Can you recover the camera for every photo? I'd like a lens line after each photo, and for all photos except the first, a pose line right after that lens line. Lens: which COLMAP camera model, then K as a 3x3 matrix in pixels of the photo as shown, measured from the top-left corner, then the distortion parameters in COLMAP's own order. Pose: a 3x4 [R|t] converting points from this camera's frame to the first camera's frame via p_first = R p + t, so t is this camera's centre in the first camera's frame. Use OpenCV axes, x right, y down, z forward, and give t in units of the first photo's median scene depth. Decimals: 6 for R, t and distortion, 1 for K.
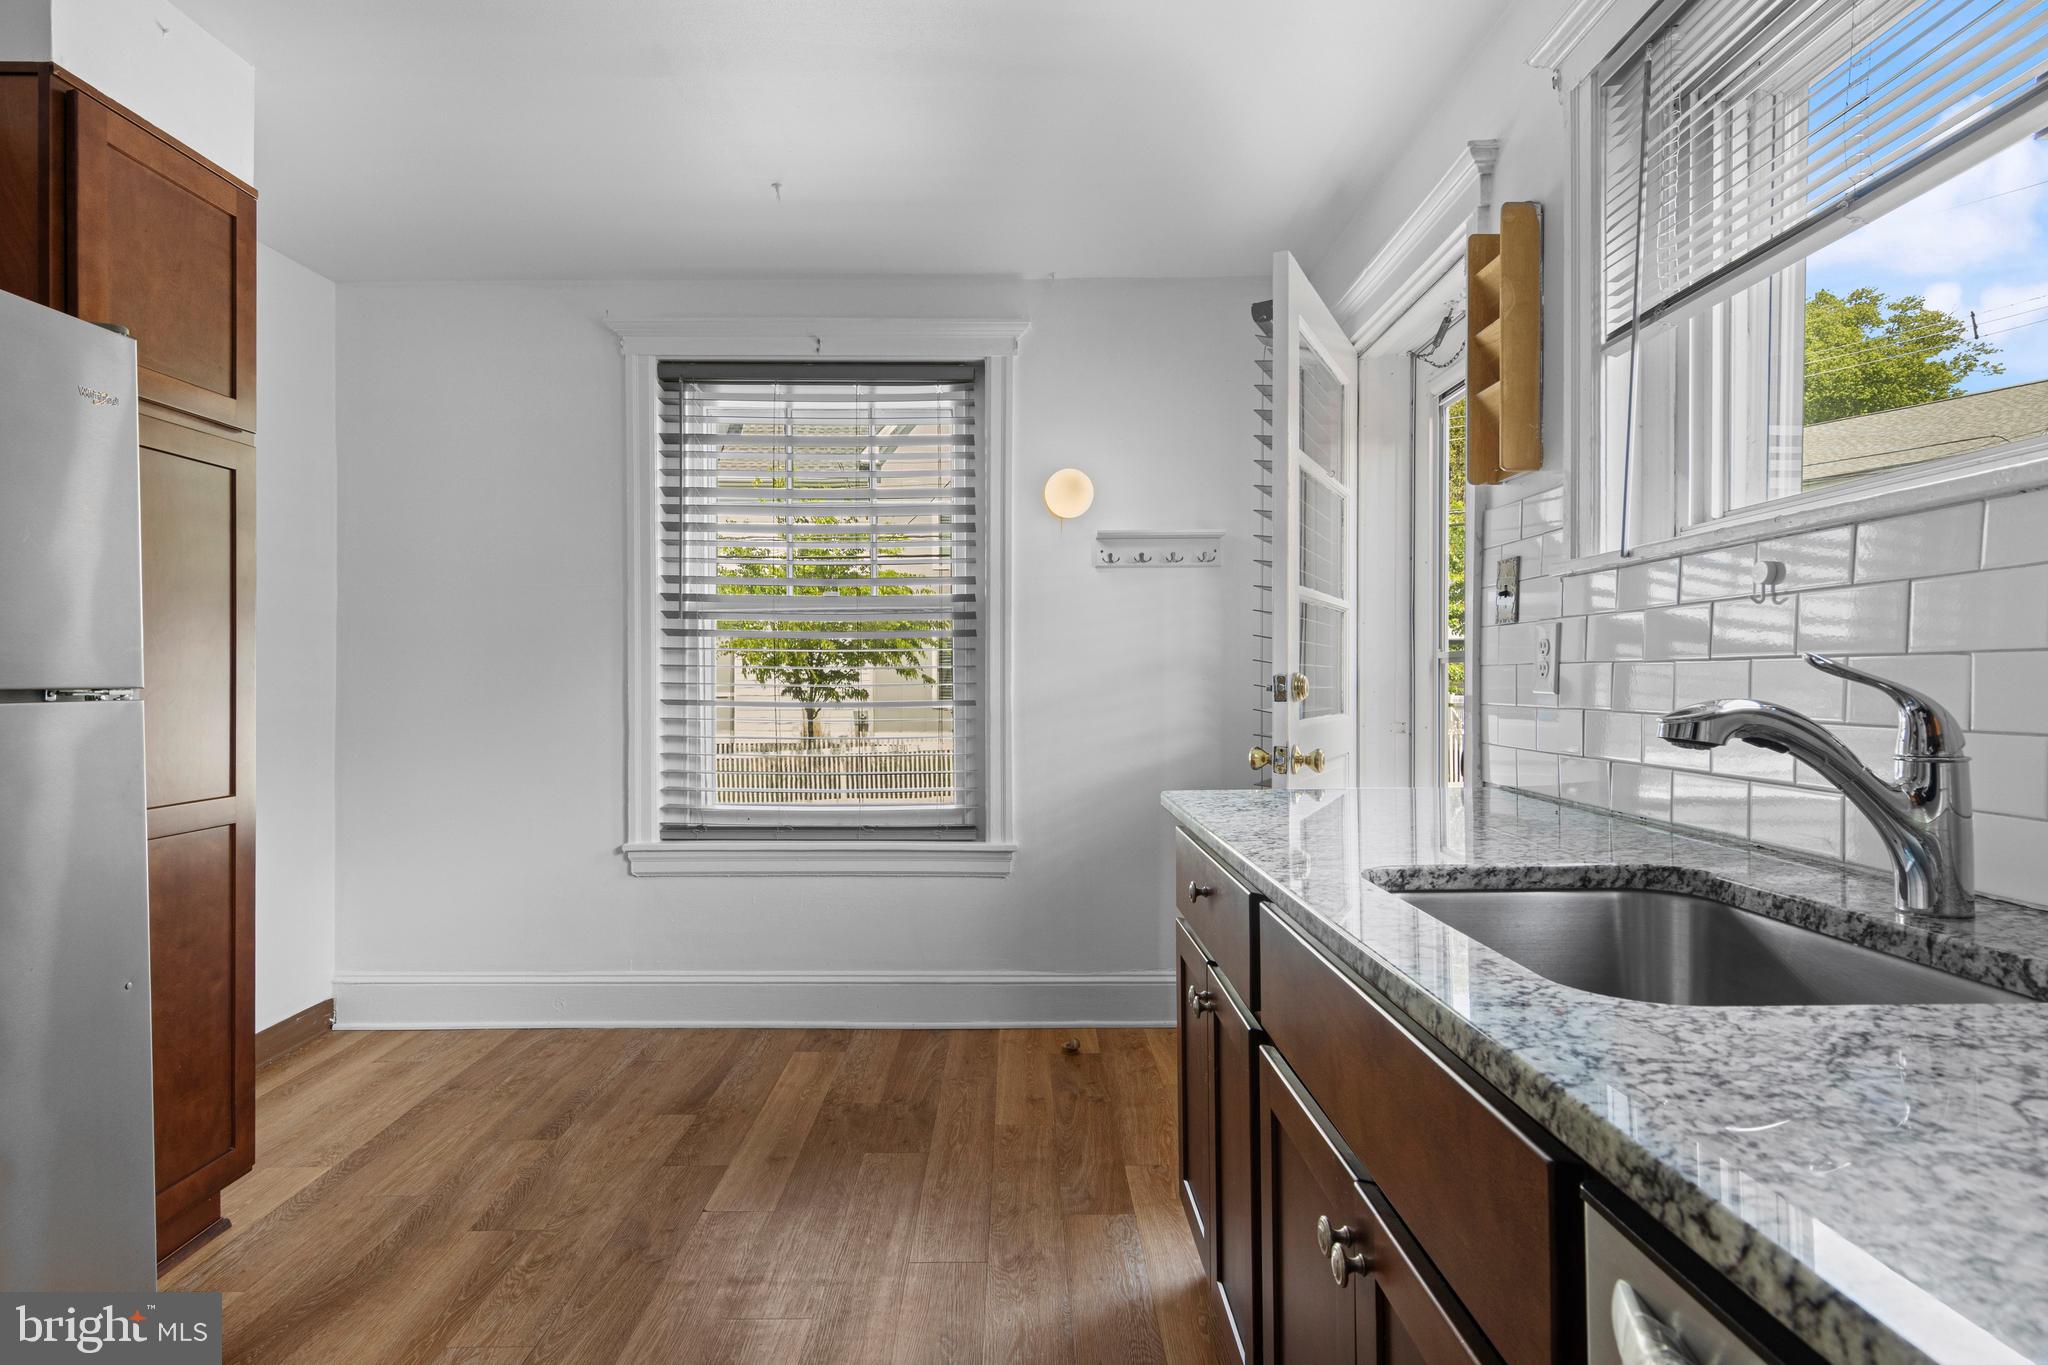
lens RADIAL K [[1049.7, 0, 1021.1], [0, 1049.7, 681.8], [0, 0, 1]] dist [0.014938, -0.004710]
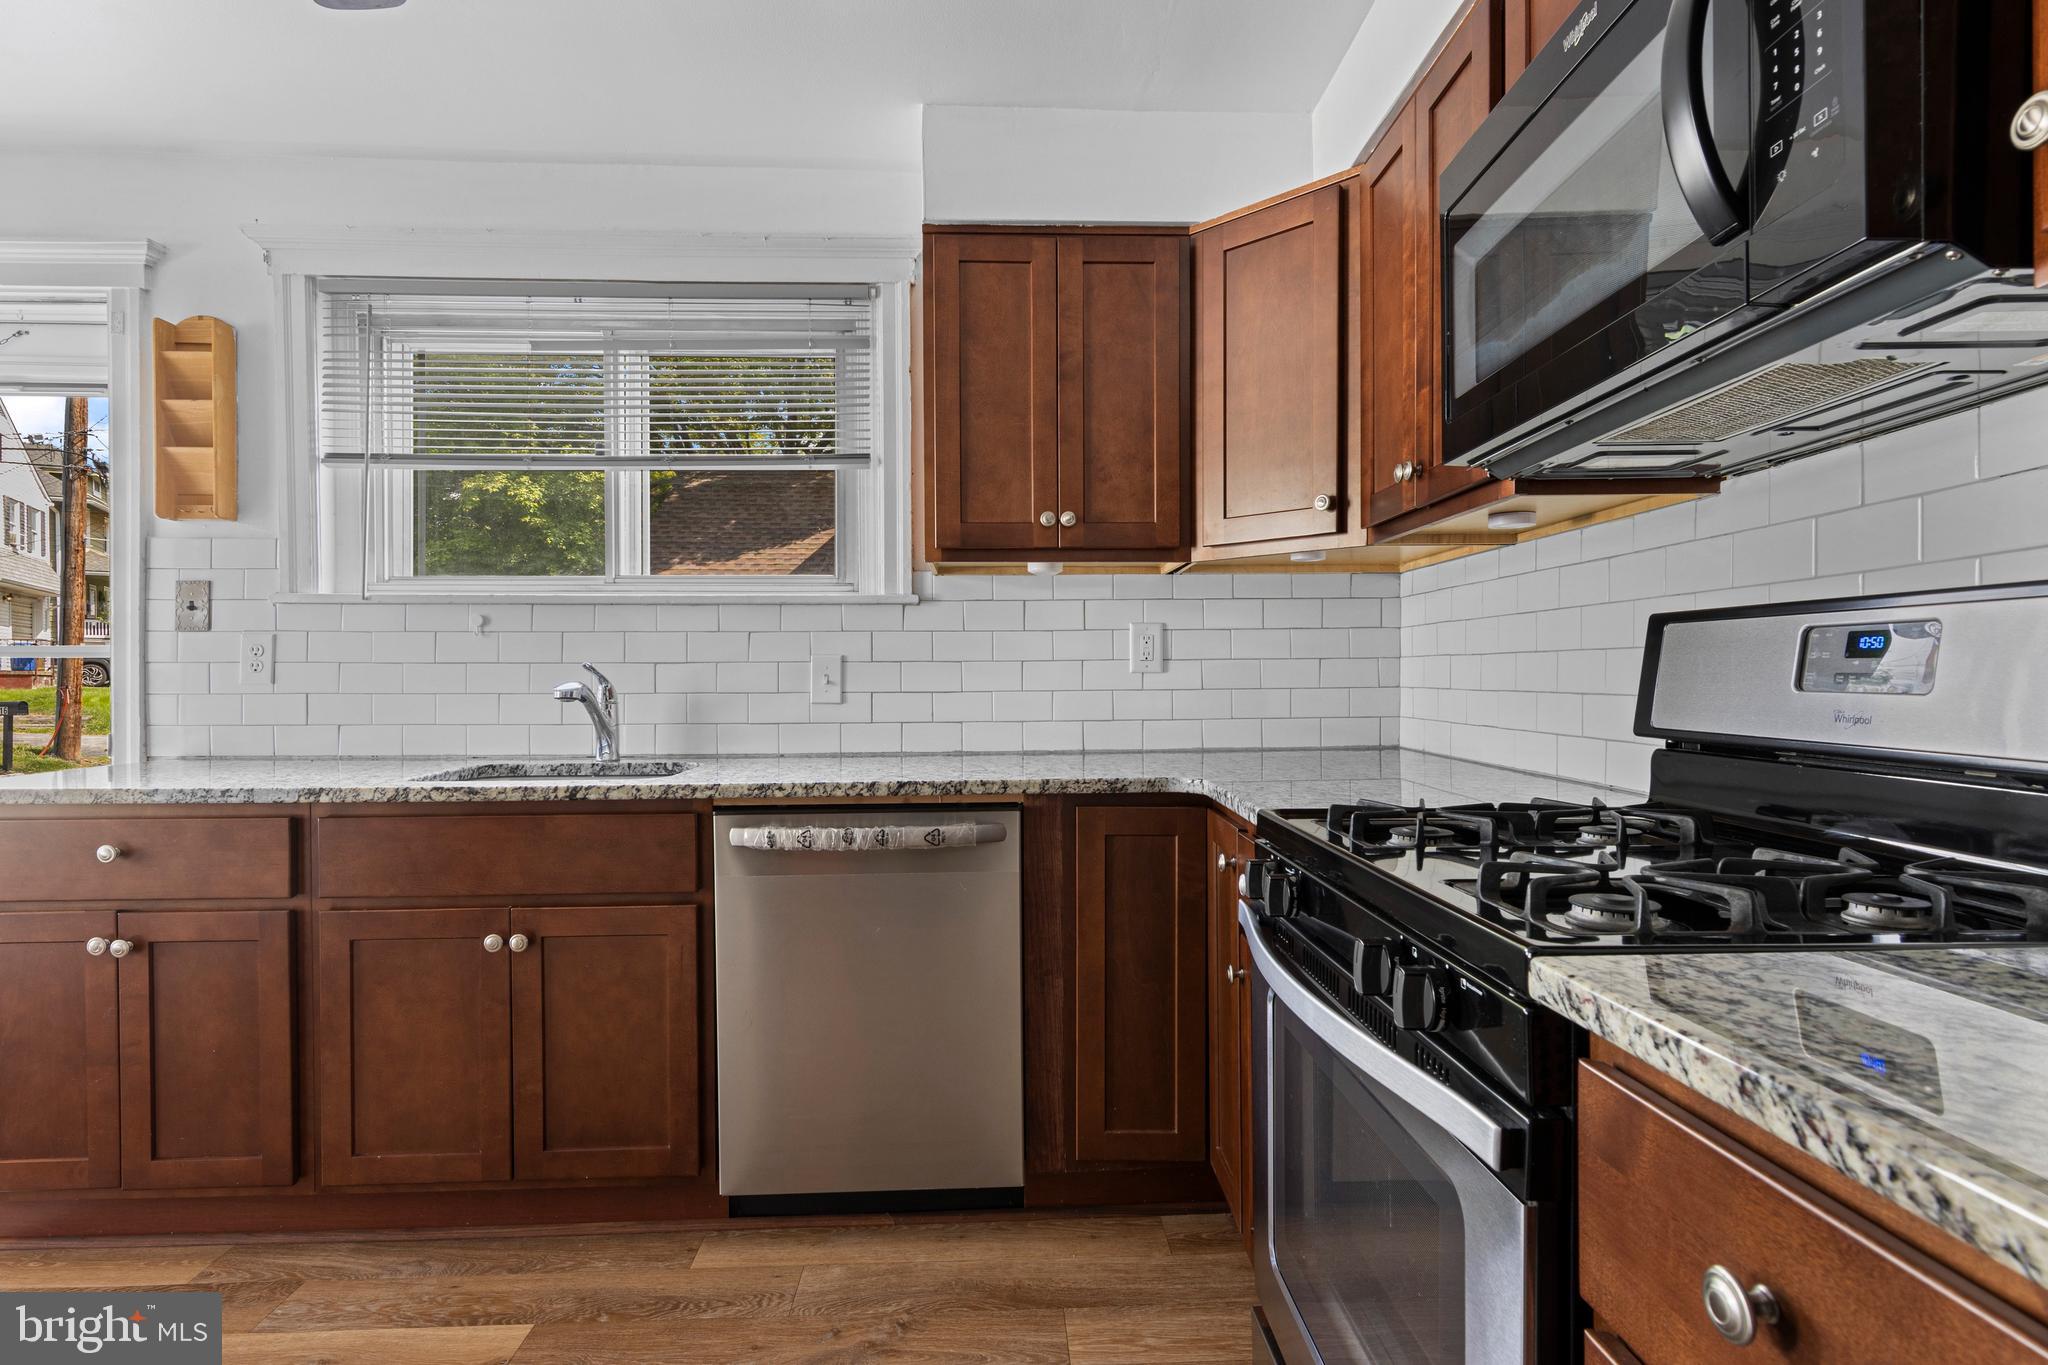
lens RADIAL K [[1049.7, 0, 1031.9], [0, 1049.7, 685.0], [0, 0, 1]] dist [0.014938, -0.004710]
pose [[-0.029766, -0.006695, 0.999534, -1.021915], [0.004557, 0.999966, 0.006834, 0.007677], [-0.999546, 0.004759, -0.029735, 0.007064]]
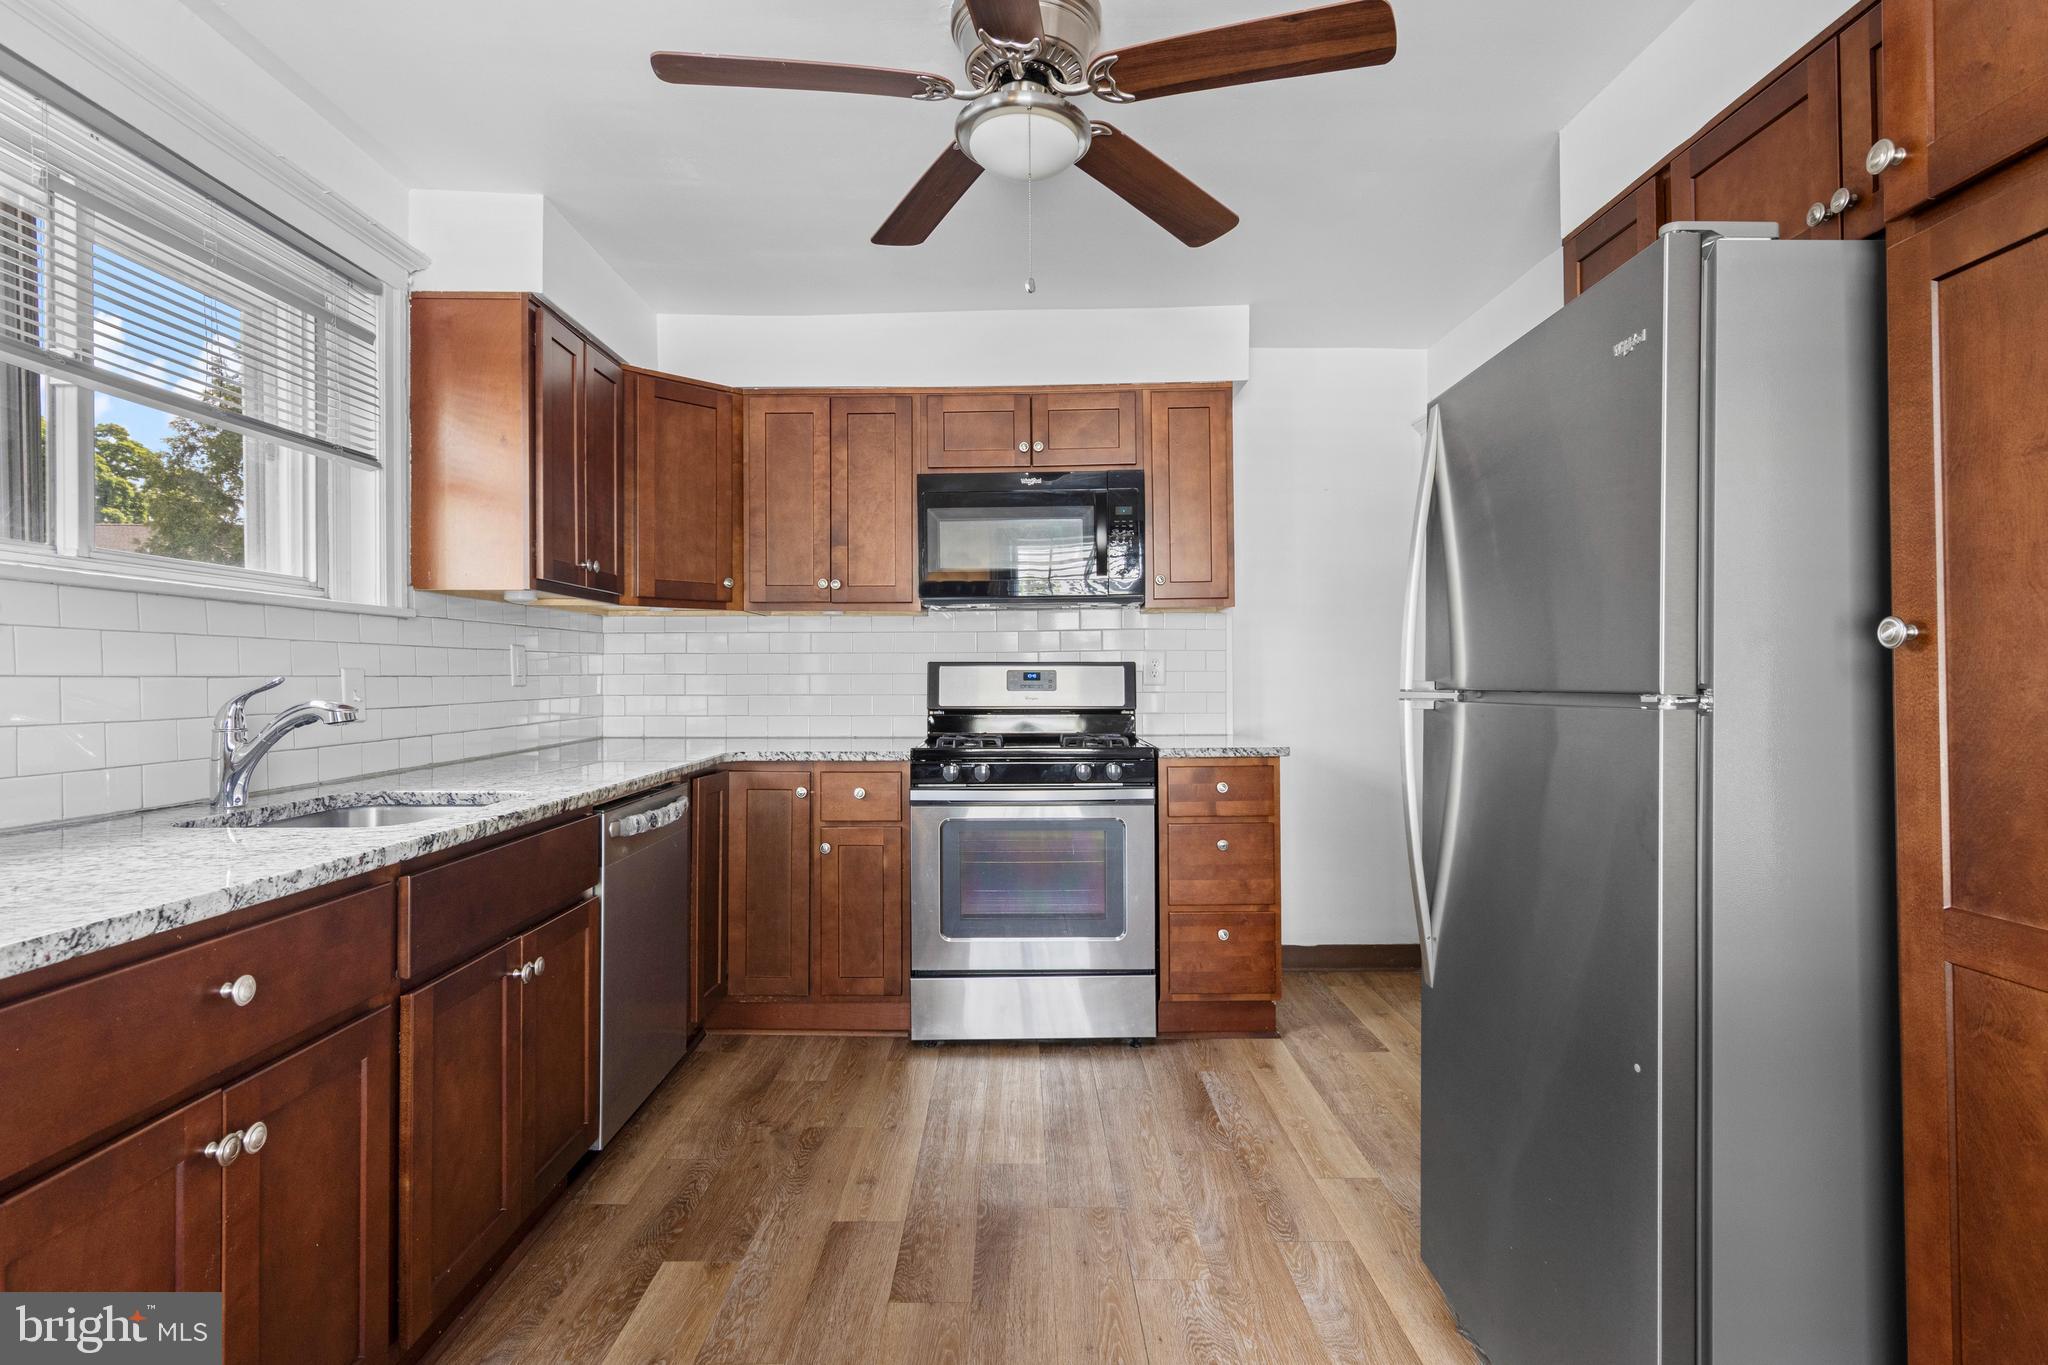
lens RADIAL K [[1049.7, 0, 1030.9], [0, 1049.7, 676.5], [0, 0, 1]] dist [0.014938, -0.004710]
pose [[-0.999959, 0.005830, -0.006938, -0.363428], [0.005826, 0.999983, 0.000577, -0.011851], [0.006942, 0.000536, -0.999976, 1.688860]]
